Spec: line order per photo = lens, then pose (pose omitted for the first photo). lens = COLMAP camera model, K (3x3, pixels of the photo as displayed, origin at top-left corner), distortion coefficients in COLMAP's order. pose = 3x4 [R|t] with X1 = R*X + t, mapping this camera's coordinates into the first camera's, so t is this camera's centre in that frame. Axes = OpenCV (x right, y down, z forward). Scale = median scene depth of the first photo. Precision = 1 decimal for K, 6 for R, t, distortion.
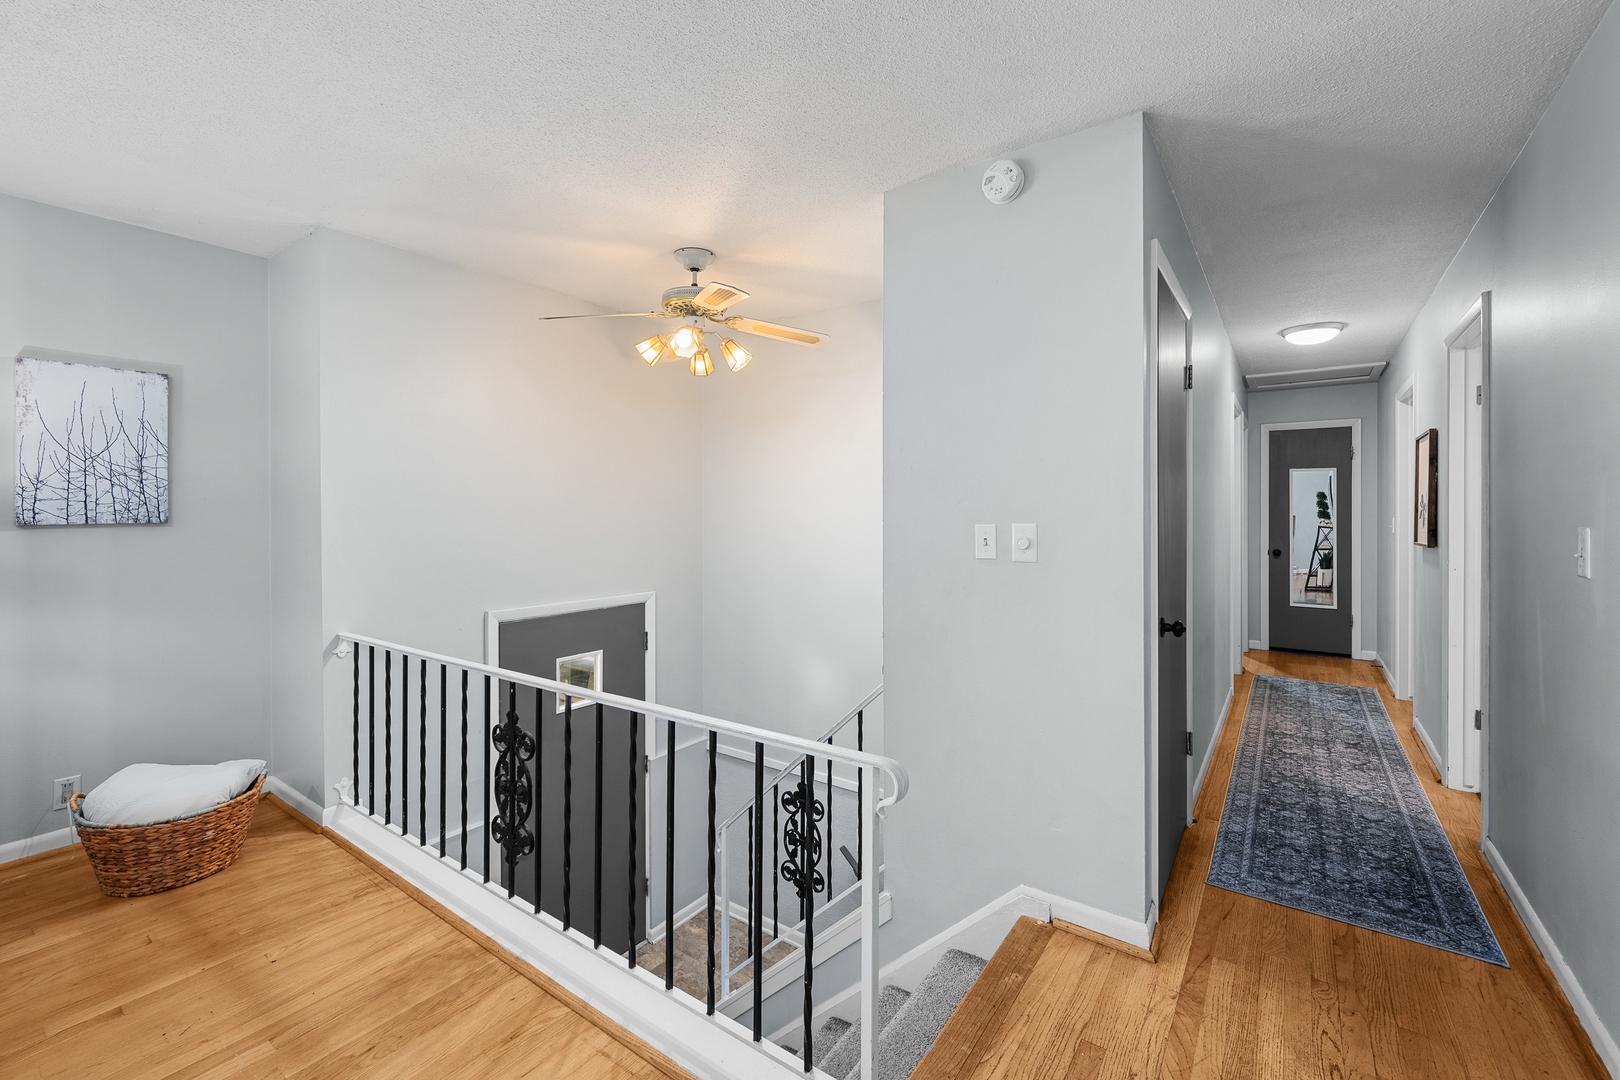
lens RADIAL K [[666.3, 0, 813.7], [0, 666.3, 502.6], [0, 0, 1]] dist [-0.000977, -0.000199]
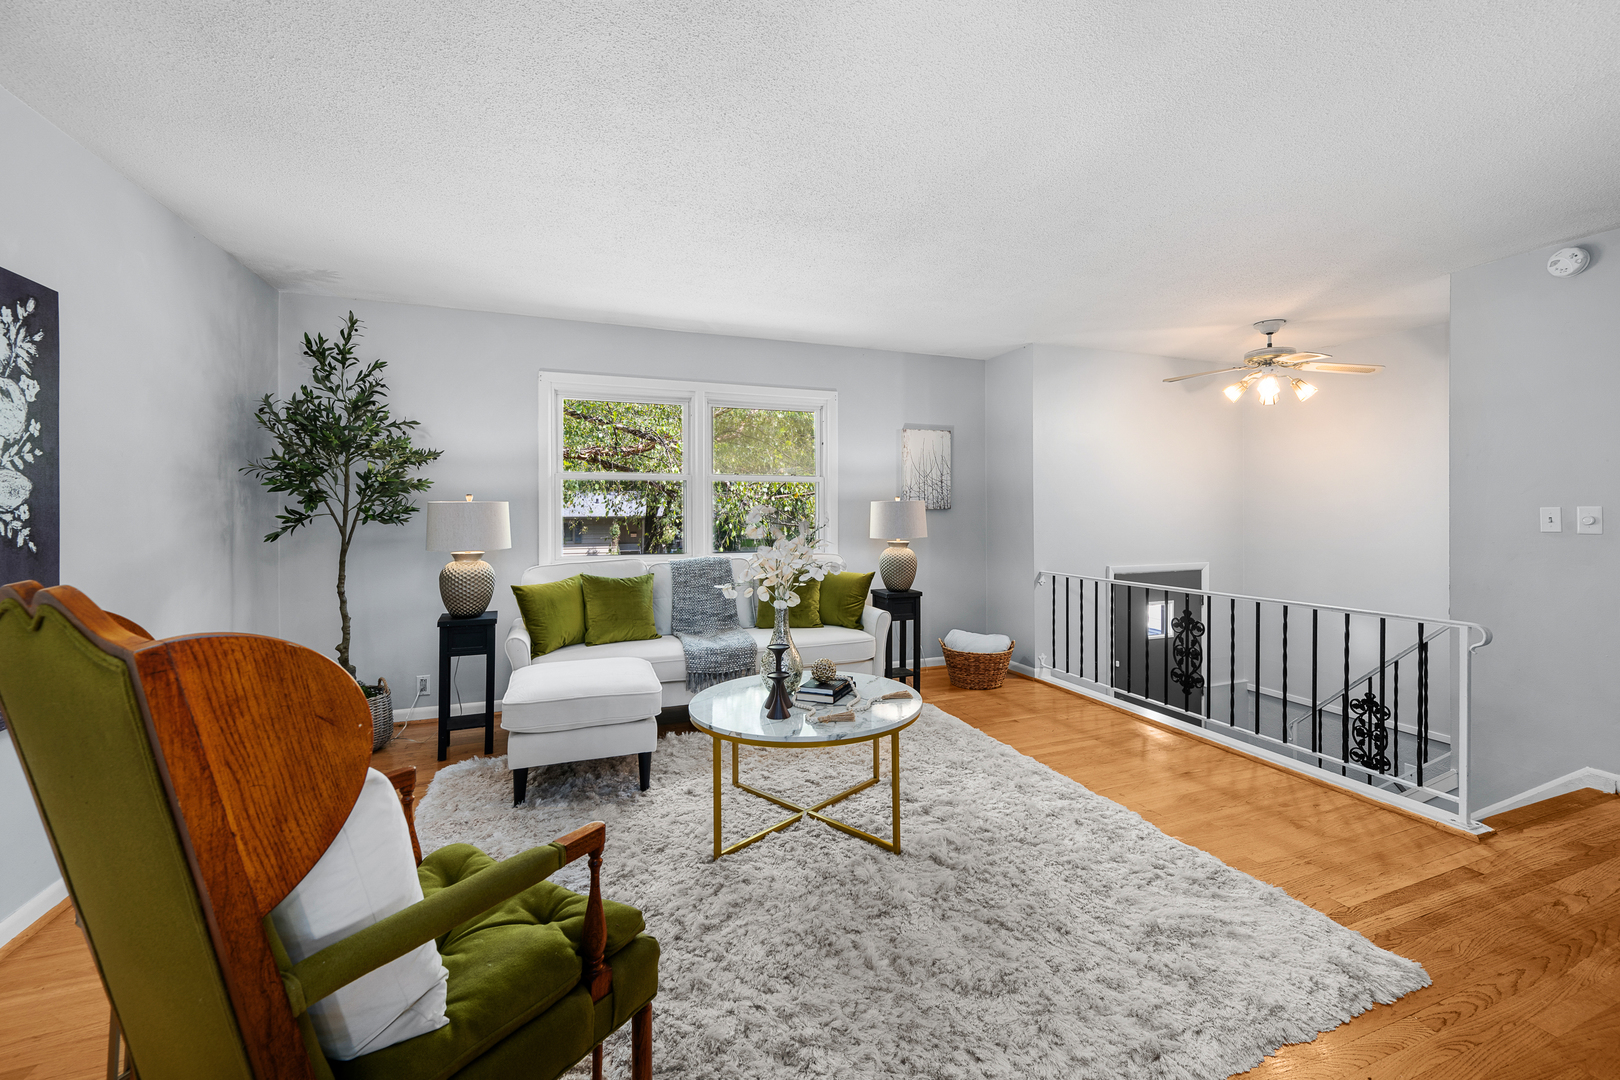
lens RADIAL K [[671.8, 0, 852.6], [0, 671.8, 507.0], [0, 0, 1]] dist [0.000657, 0.000062]
pose [[0.847081, -0.002509, -0.531457, -0.193278], [0.008318, 0.999929, 0.008536, 0.006514], [0.531398, -0.011651, 0.847042, -0.807085]]
